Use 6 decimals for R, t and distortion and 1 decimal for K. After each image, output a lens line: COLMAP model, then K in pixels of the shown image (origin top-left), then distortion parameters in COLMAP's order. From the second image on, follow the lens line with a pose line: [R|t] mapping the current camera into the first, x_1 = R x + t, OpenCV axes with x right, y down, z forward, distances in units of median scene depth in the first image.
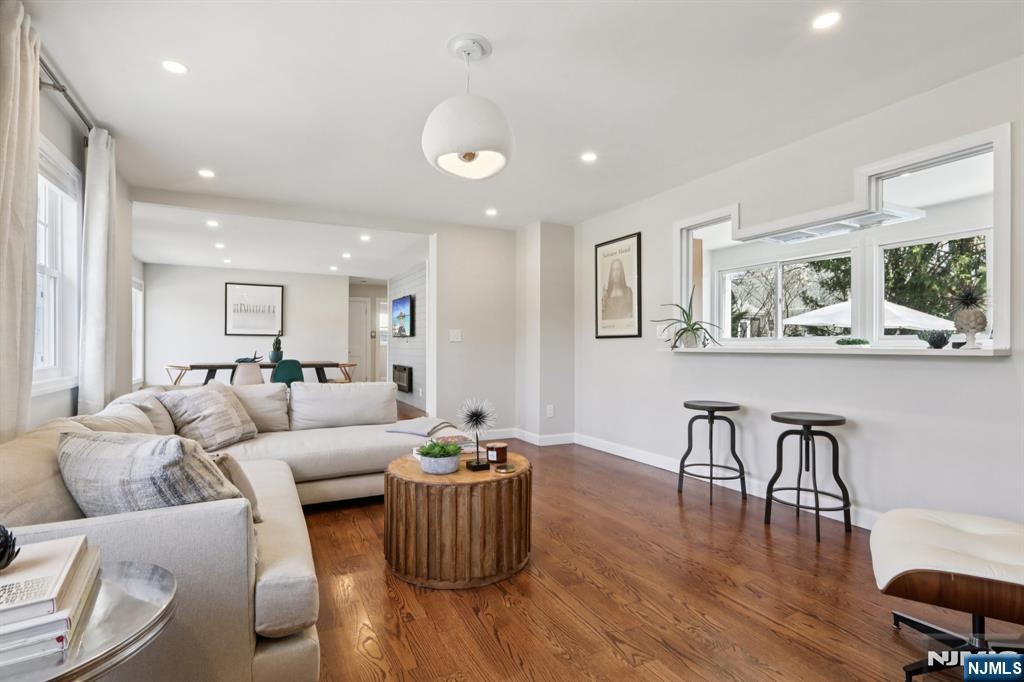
lens RADIAL K [[464.7, 0, 498.5], [0, 464.7, 347.1], [0, 0, 1]] dist [-0.000754, 0.002202]
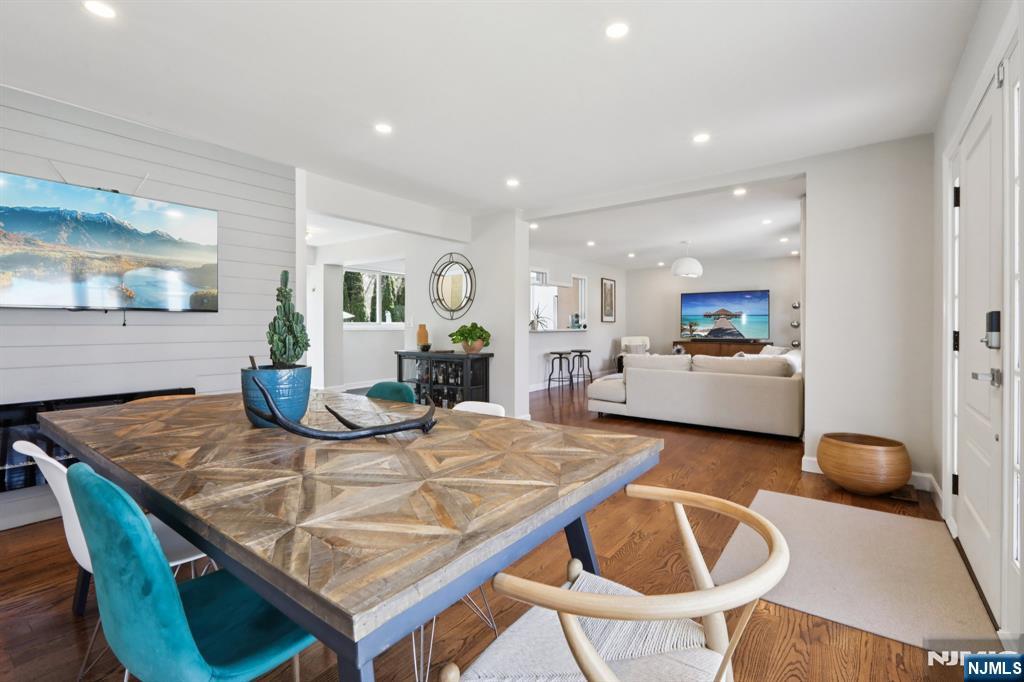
lens RADIAL K [[464.7, 0, 510.7], [0, 464.7, 330.7], [0, 0, 1]] dist [-0.000754, 0.002202]
pose [[-0.439130, -0.013461, 0.898323, -1.828524], [0.000590, 0.999883, 0.015271, -0.031105], [-0.898424, 0.007235, -0.439070, 2.618818]]
